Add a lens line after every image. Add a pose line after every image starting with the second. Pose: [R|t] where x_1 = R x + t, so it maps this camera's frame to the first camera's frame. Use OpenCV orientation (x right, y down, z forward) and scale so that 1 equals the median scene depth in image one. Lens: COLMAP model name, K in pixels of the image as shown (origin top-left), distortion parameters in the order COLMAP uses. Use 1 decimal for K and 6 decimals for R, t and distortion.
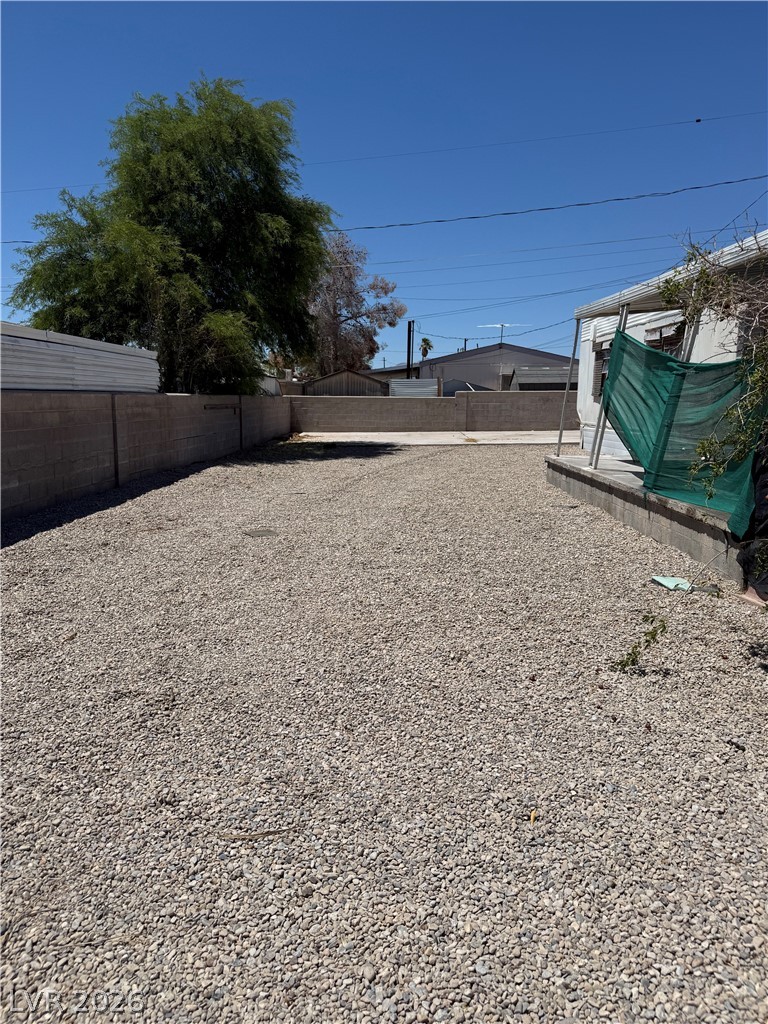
lens RADIAL K [[730.0, 0, 384.0], [0, 730.0, 512.0], [0, 0, 1]] dist [0.030428, -0.008073]
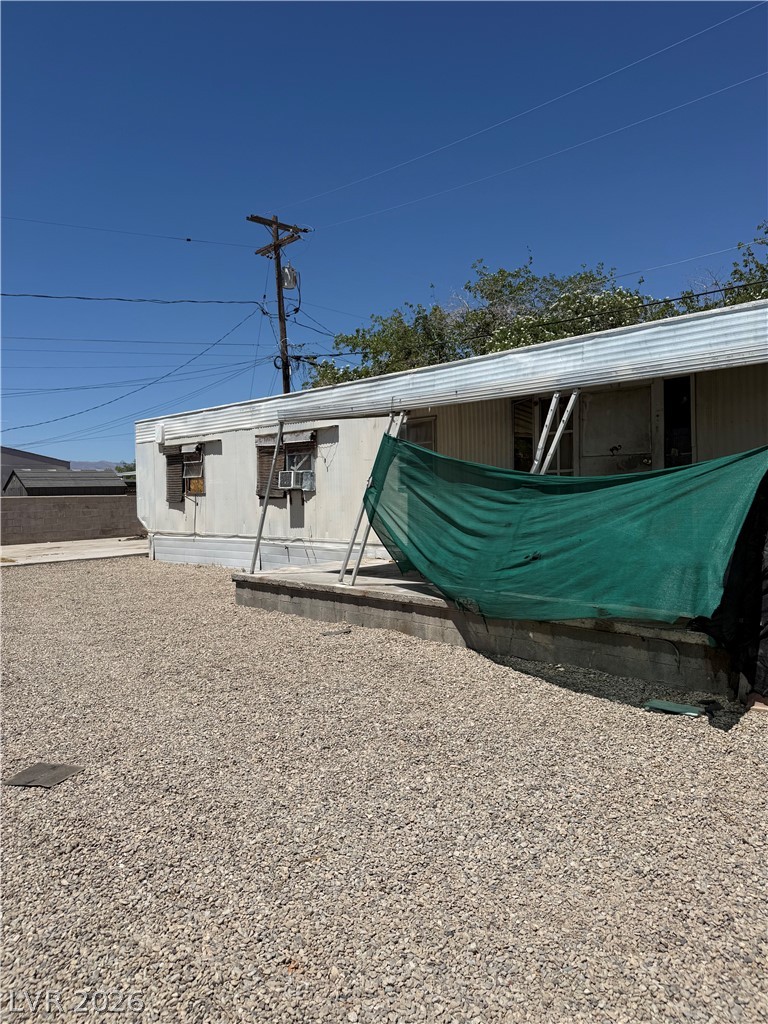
lens RADIAL K [[730.0, 0, 384.0], [0, 730.0, 512.0], [0, 0, 1]] dist [0.030428, -0.008073]
pose [[0.706585, -0.039407, 0.706530, -0.159473], [0.132088, 0.988244, -0.076979, -0.035899], [-0.695191, 0.147716, 0.703484, 0.152486]]
